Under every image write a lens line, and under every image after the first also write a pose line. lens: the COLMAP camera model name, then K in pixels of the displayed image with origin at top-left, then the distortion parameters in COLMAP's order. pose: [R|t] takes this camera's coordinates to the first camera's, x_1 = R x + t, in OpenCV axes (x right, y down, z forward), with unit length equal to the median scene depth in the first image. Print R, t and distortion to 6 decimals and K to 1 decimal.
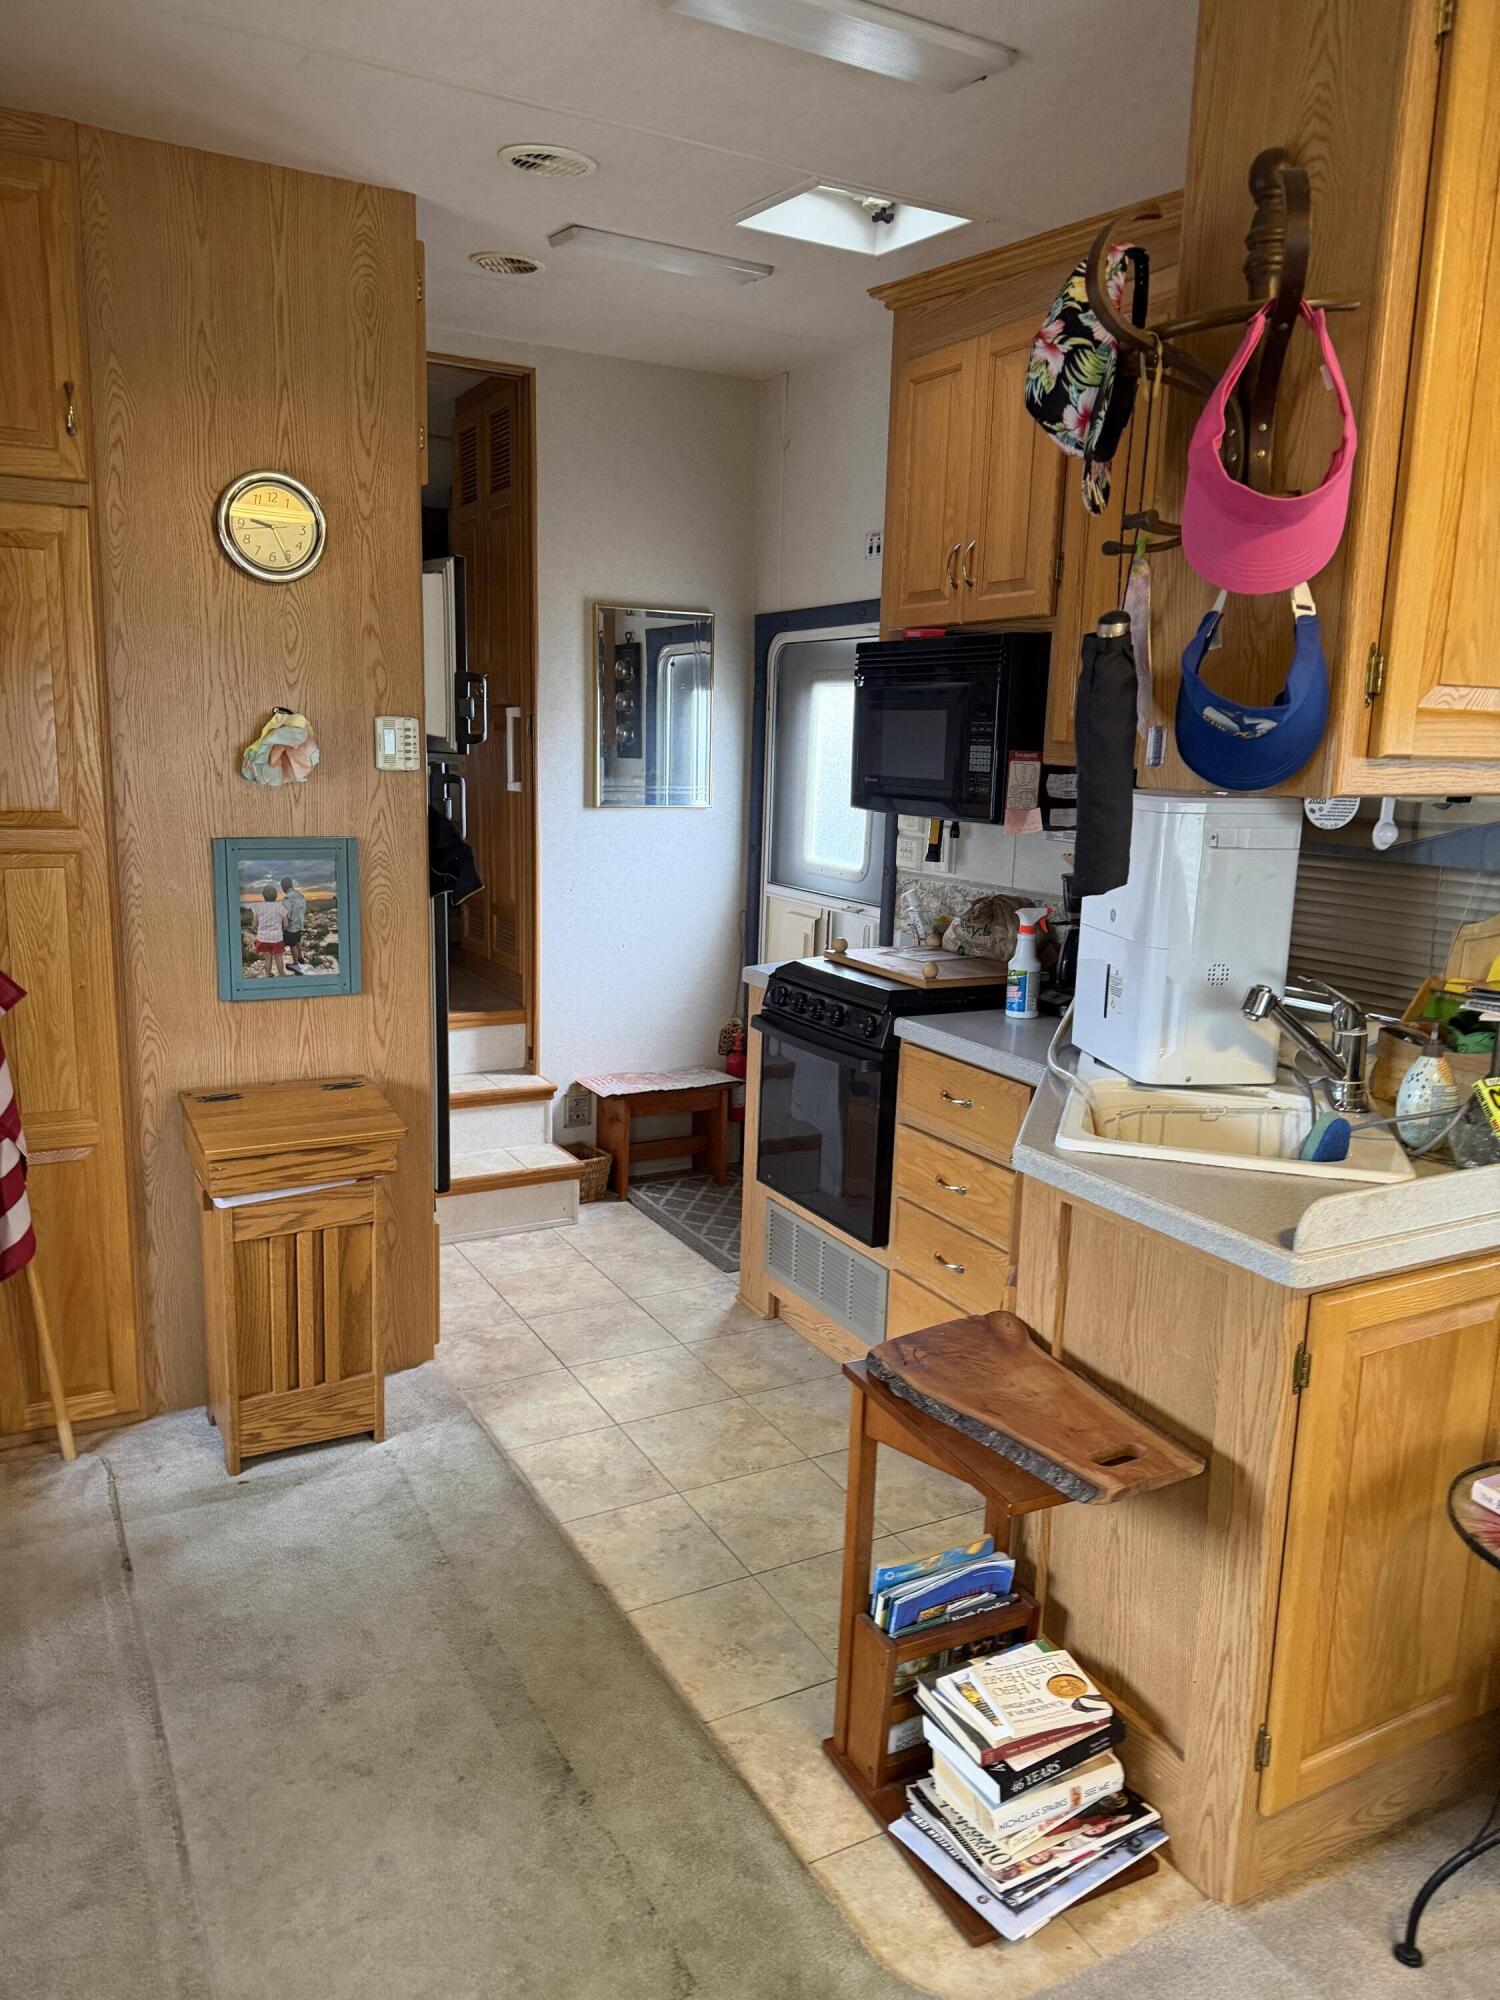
lens RADIAL K [[1372.3, 0, 749.1], [0, 1372.3, 971.6], [0, 0, 1]] dist [-0.006380, -0.006831]
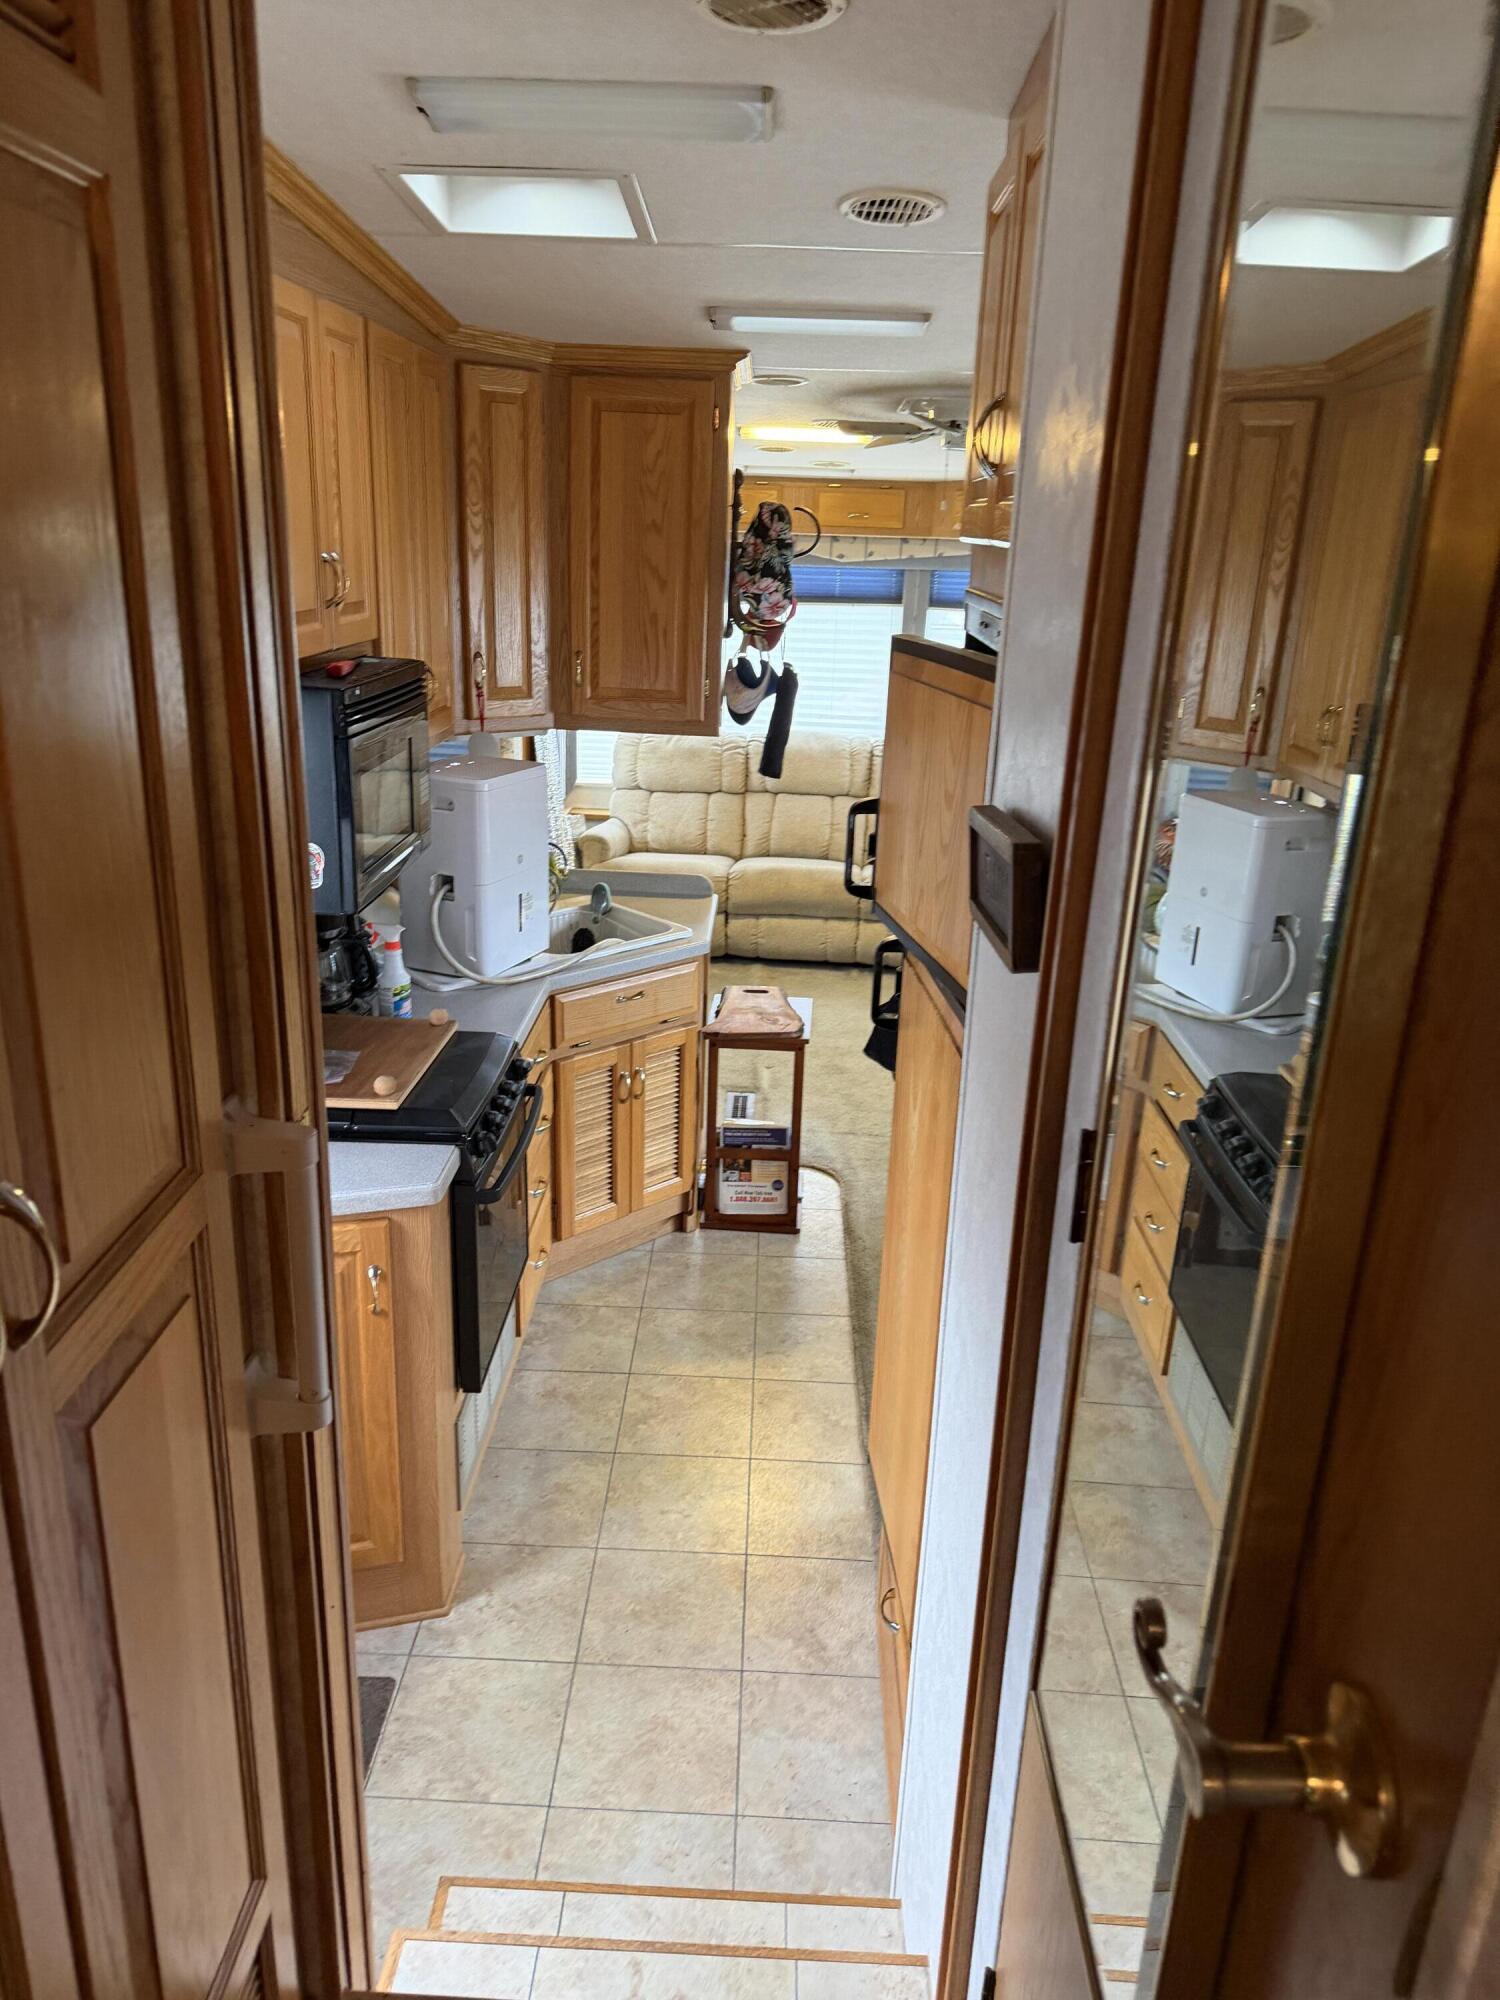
lens RADIAL K [[1372.3, 0, 749.1], [0, 1372.3, 971.6], [0, 0, 1]] dist [-0.006380, -0.006831]
pose [[-0.861233, -0.212901, 0.461467, -0.795677], [0.024193, 0.889817, 0.455675, -0.748488], [-0.507635, 0.403607, -0.761189, 2.640277]]
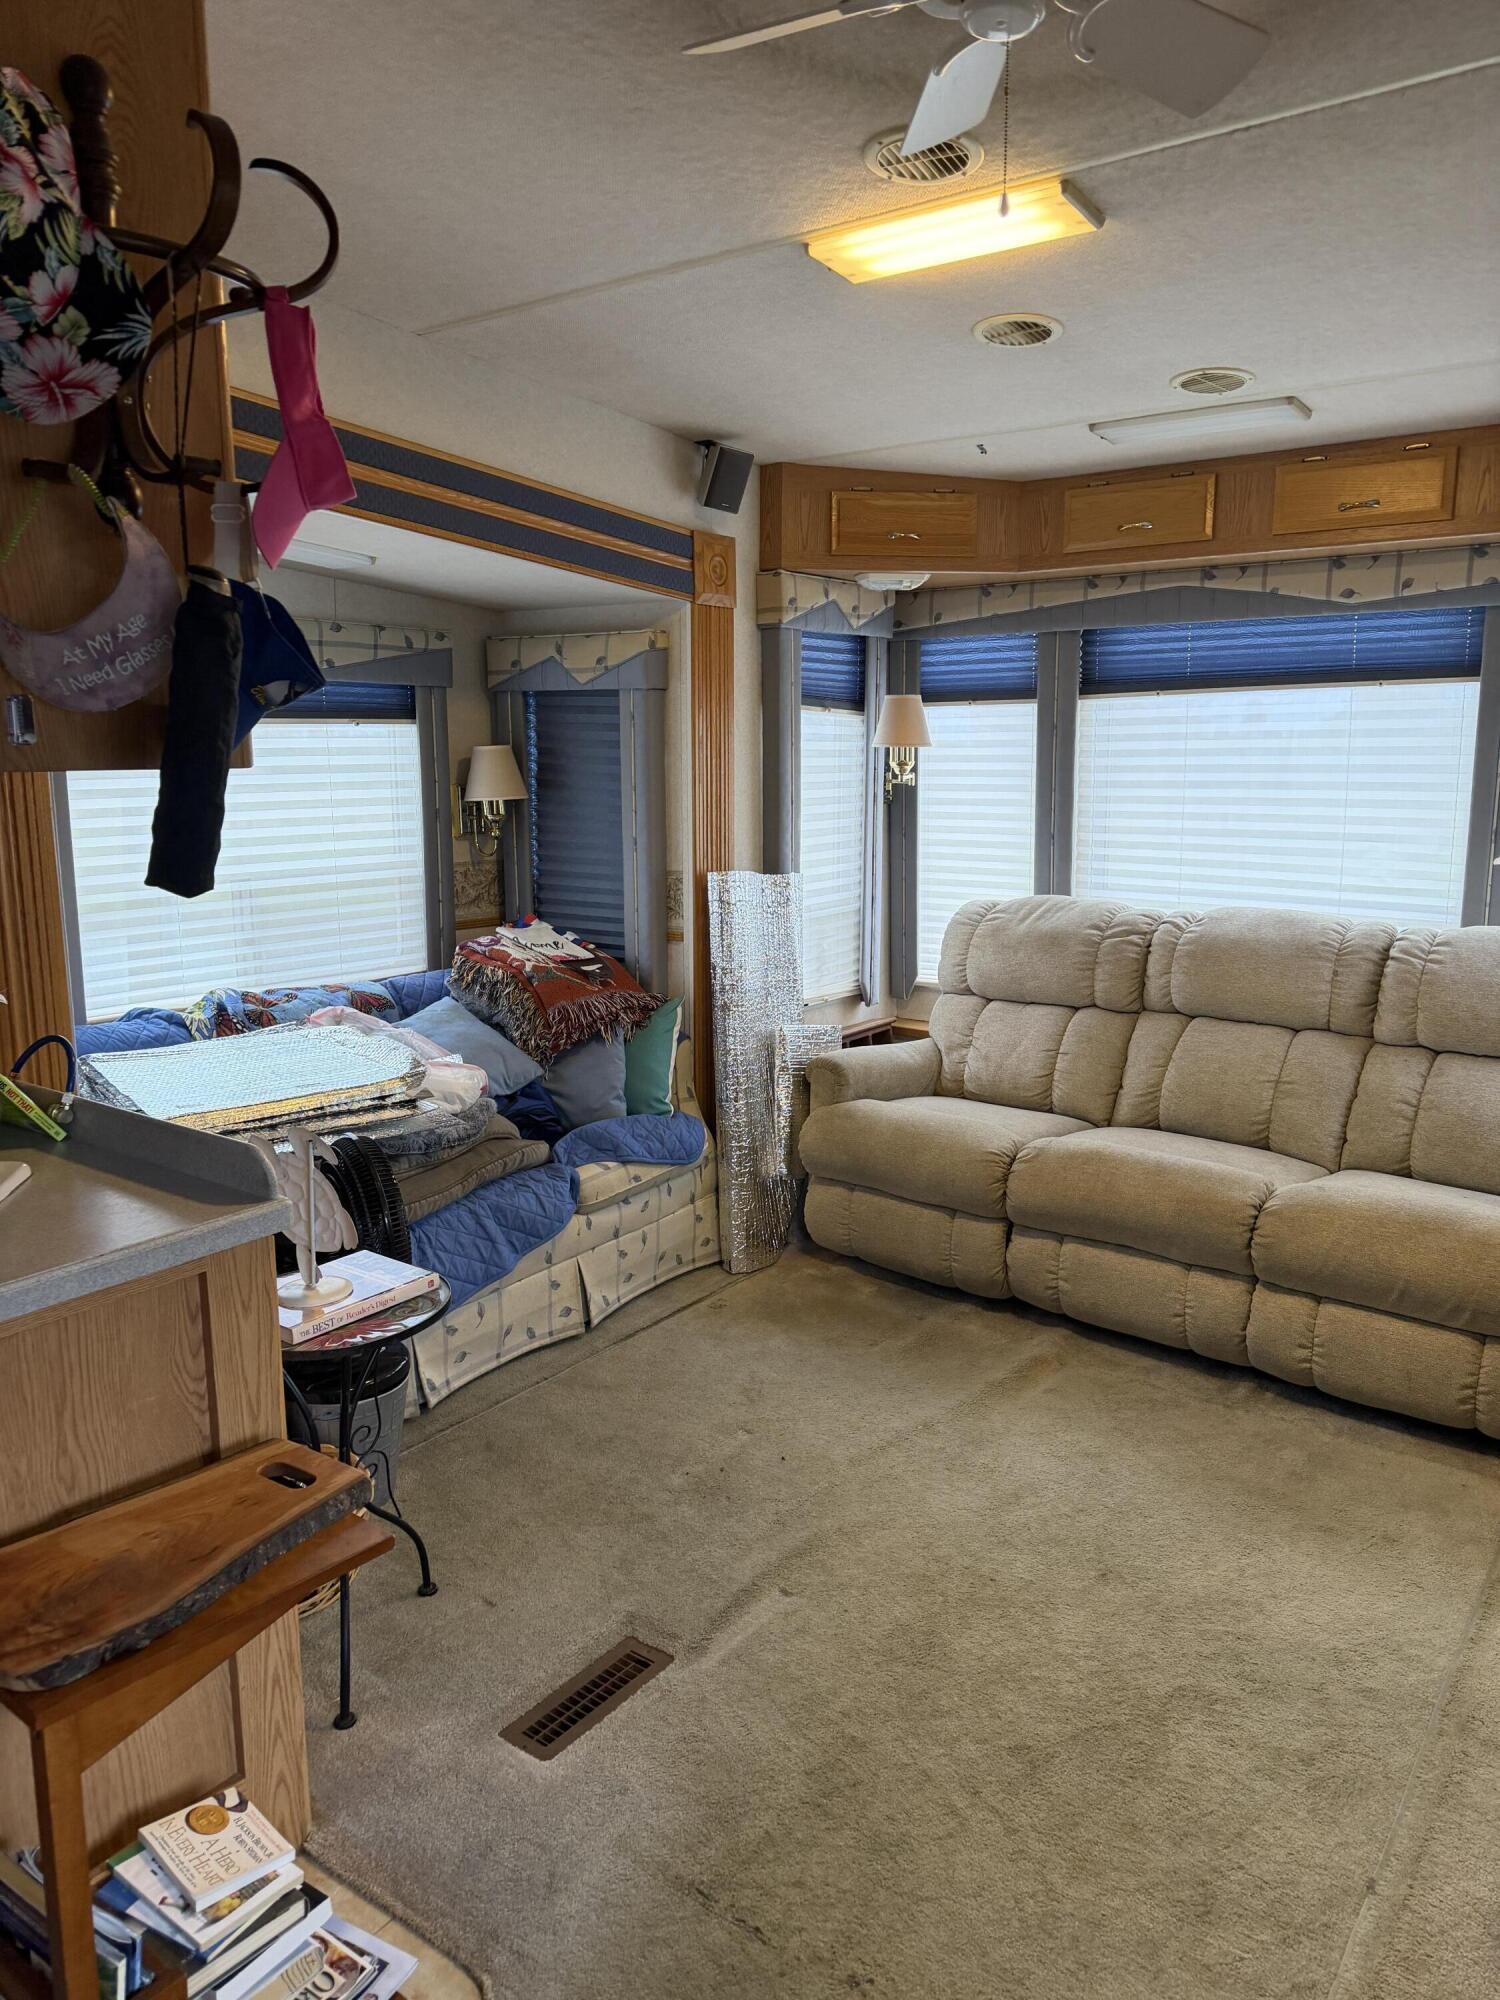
lens RADIAL K [[1372.3, 0, 749.1], [0, 1372.3, 971.6], [0, 0, 1]] dist [-0.006380, -0.006831]
pose [[-0.410409, -0.173367, 0.895270, -0.592763], [0.145893, 0.956632, 0.252130, -0.156203], [-0.900155, 0.234090, -0.367317, 0.899158]]
